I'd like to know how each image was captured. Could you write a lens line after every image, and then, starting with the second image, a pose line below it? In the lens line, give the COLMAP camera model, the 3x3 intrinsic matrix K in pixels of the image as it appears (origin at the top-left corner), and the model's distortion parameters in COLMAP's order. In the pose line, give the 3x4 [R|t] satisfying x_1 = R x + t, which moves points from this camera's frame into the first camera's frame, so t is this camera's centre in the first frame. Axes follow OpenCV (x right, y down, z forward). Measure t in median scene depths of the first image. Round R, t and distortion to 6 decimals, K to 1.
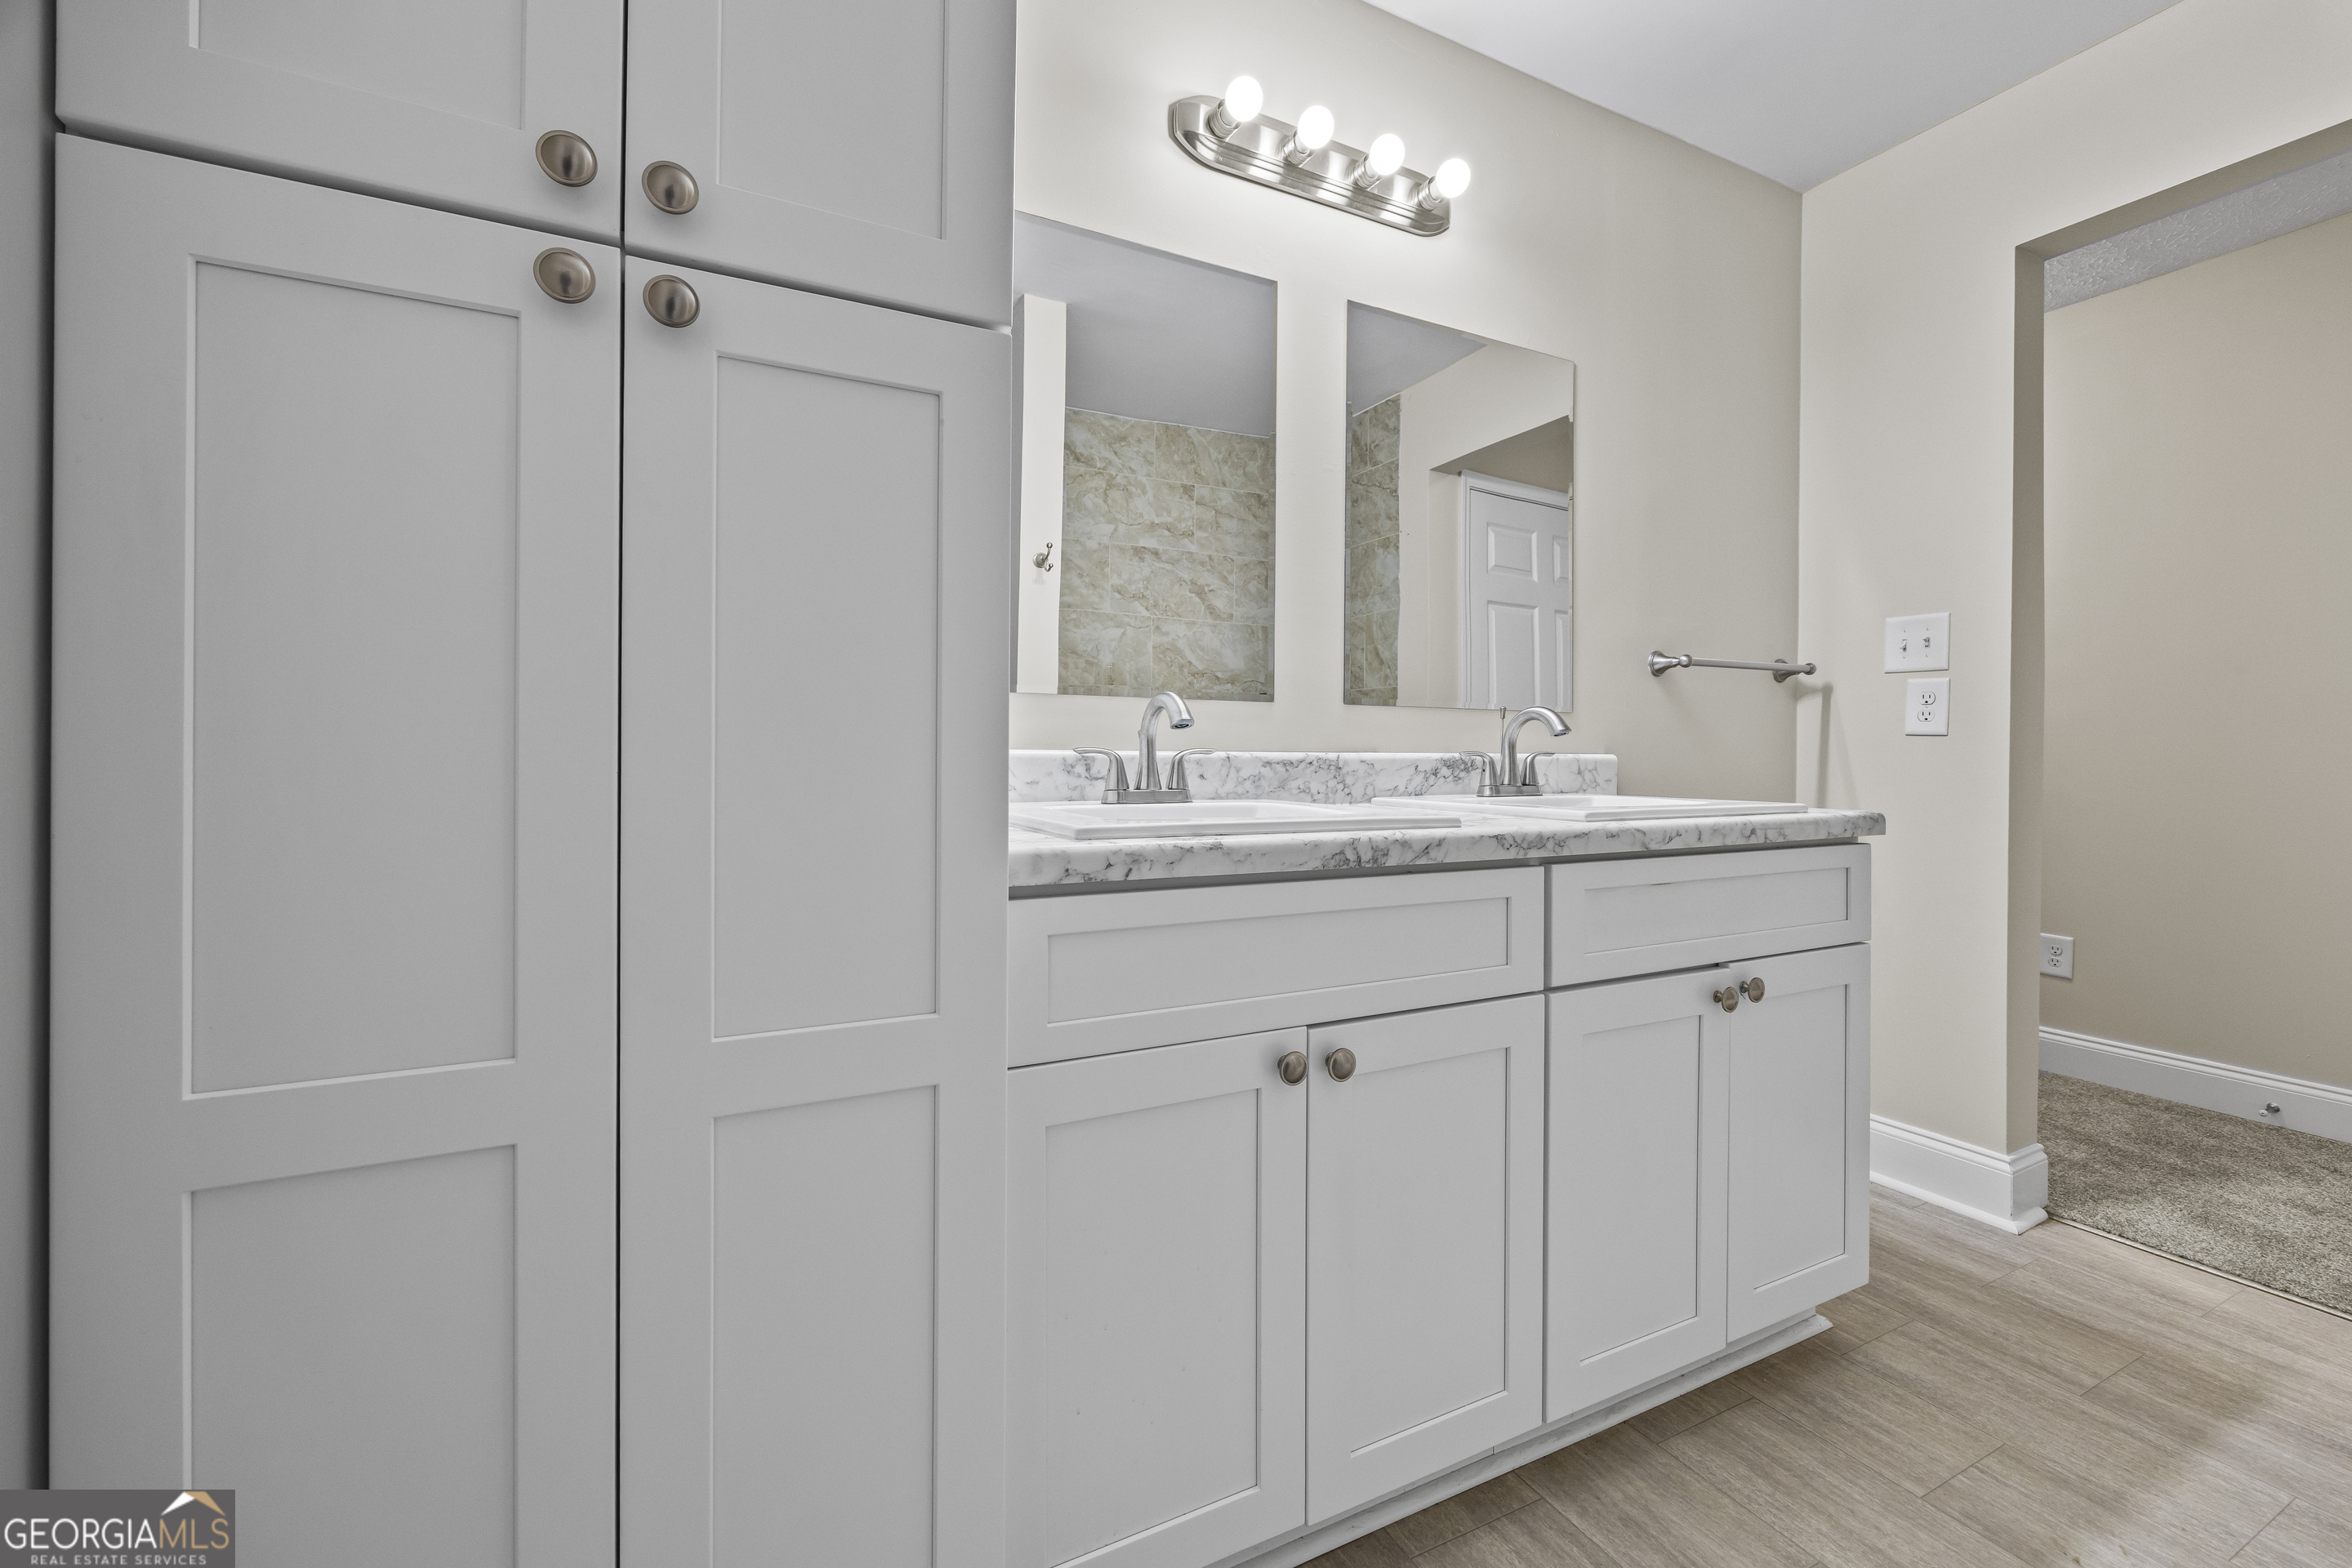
lens RADIAL K [[948.7, 0, 1174.8], [0, 948.7, 789.4], [0, 0, 1]] dist [-0.005606, 0.000360]
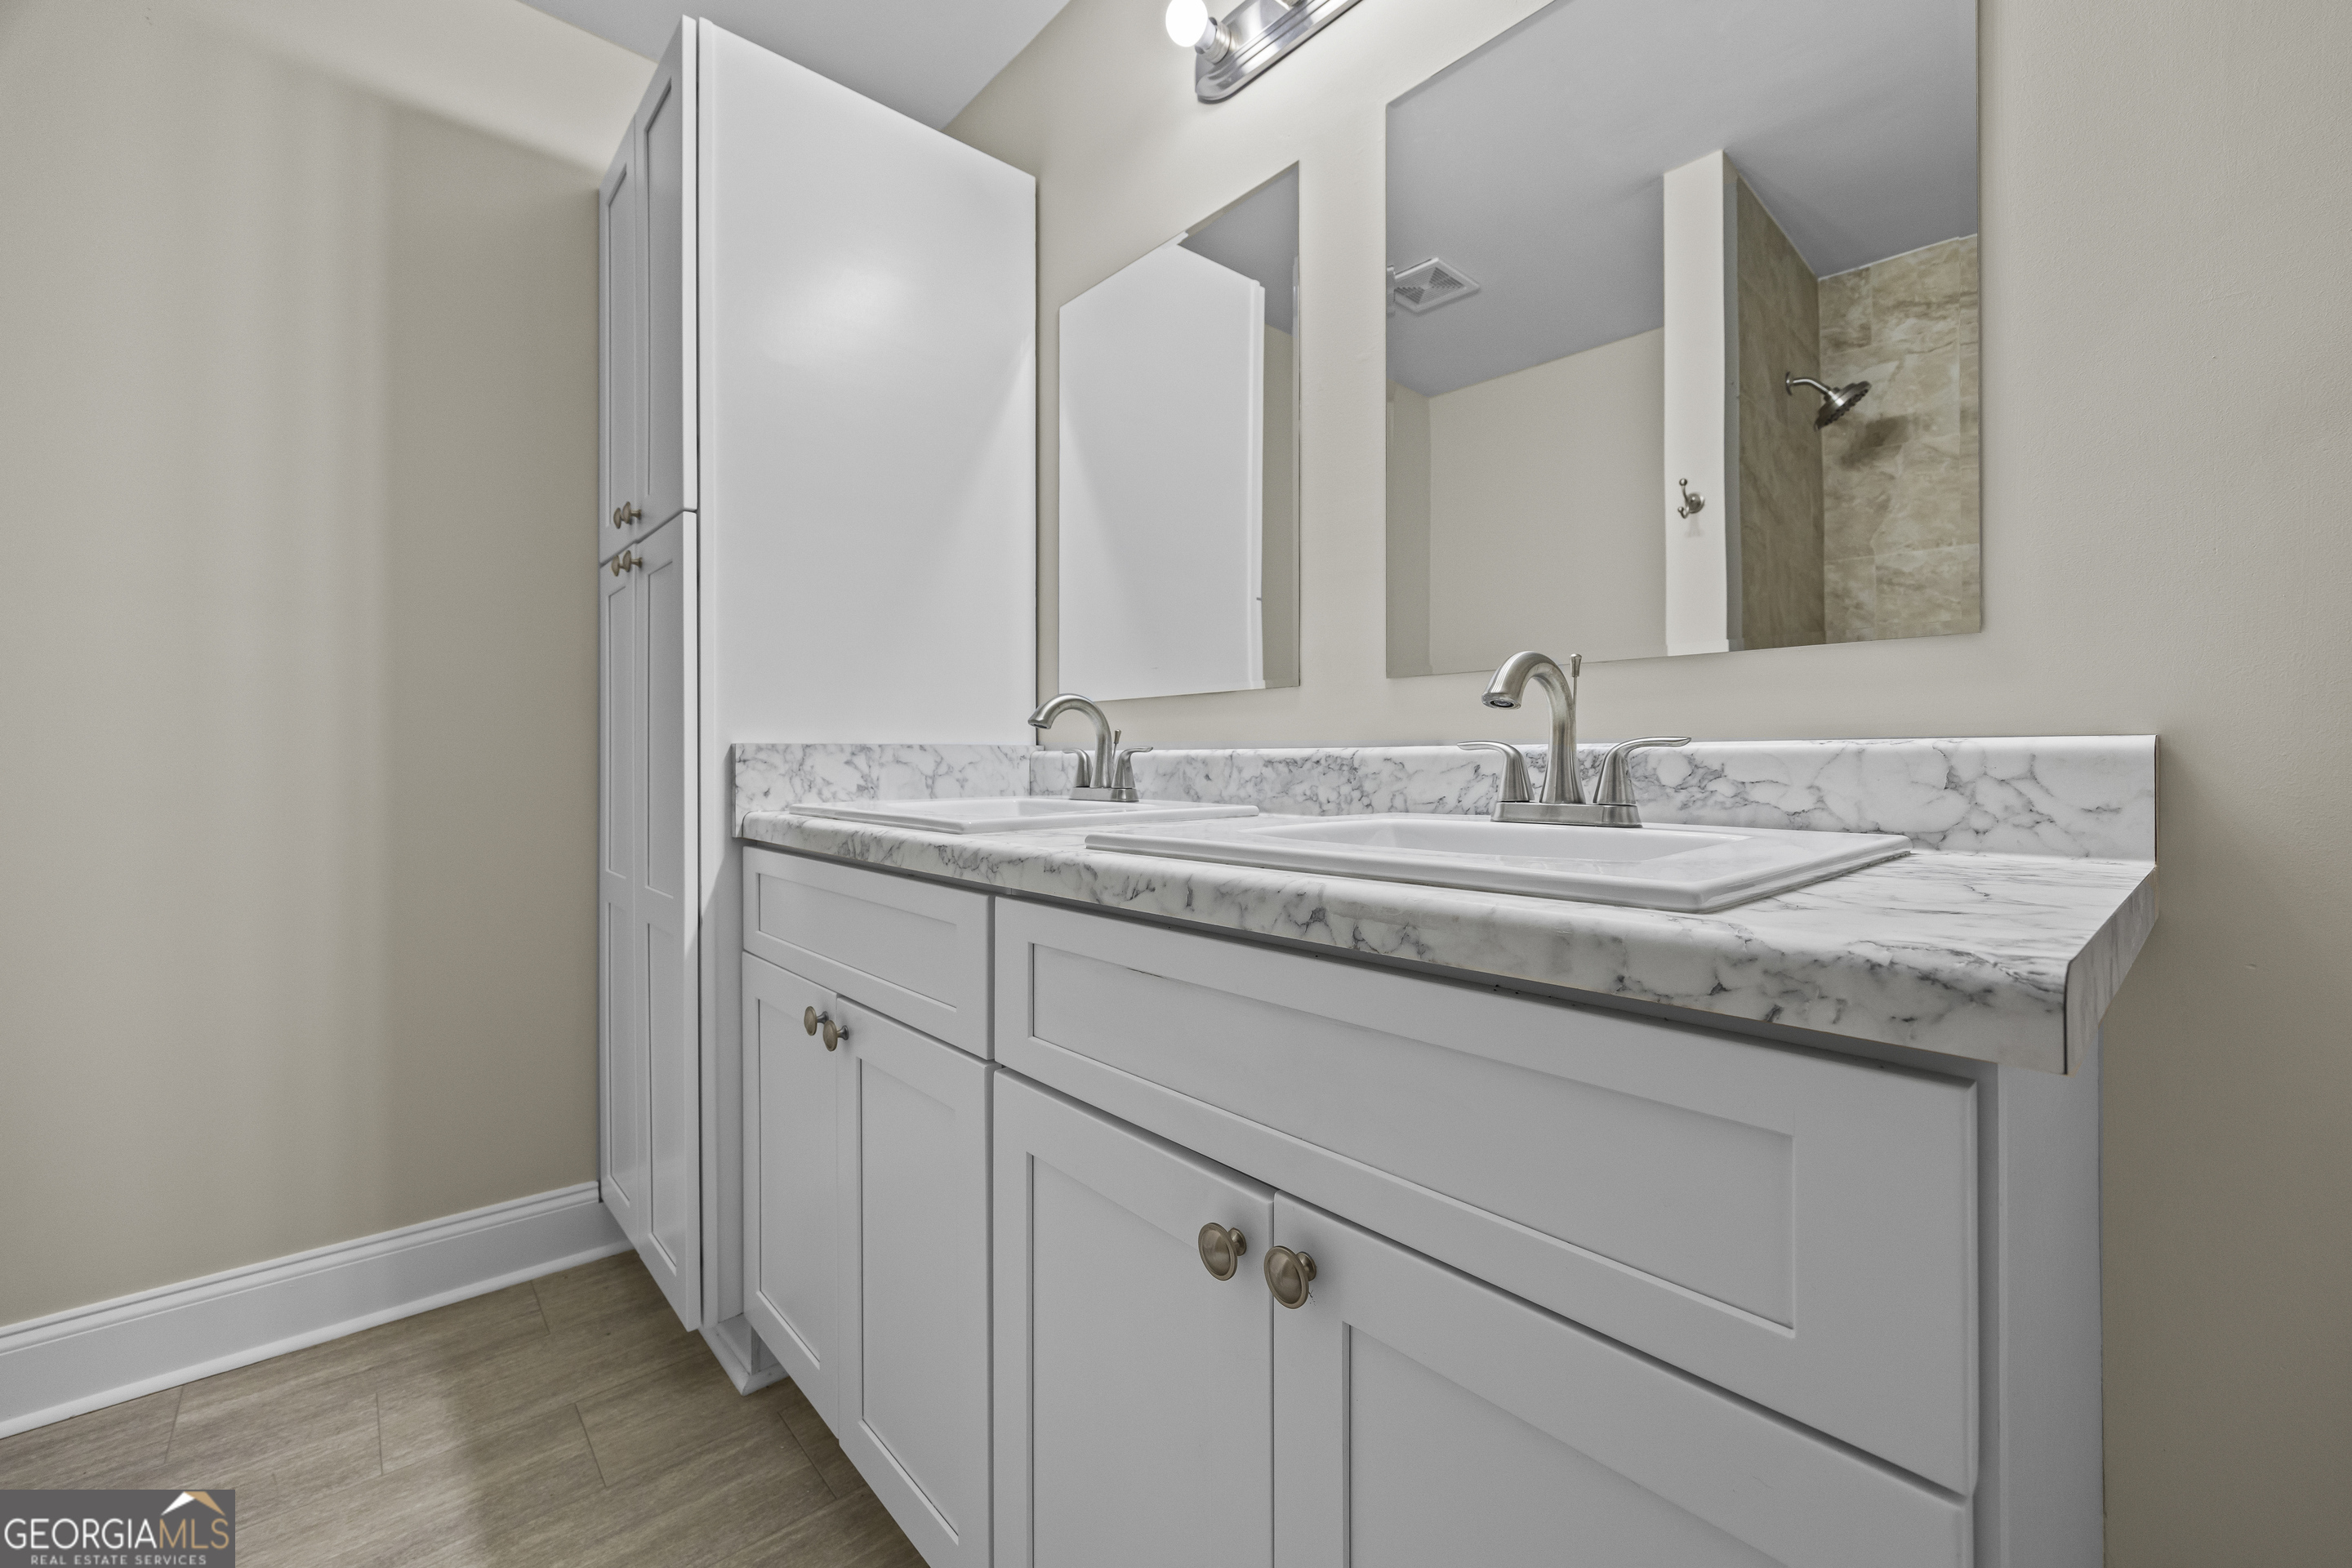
lens RADIAL K [[944.8, 0, 1183.0], [0, 944.8, 783.0], [0, 0, 1]] dist [-0.003101, -0.000402]
pose [[0.271496, 0.016583, -0.962297, 0.849016], [-0.030897, 0.999486, 0.008507, -0.014115], [0.961943, 0.027422, 0.271869, 0.695674]]
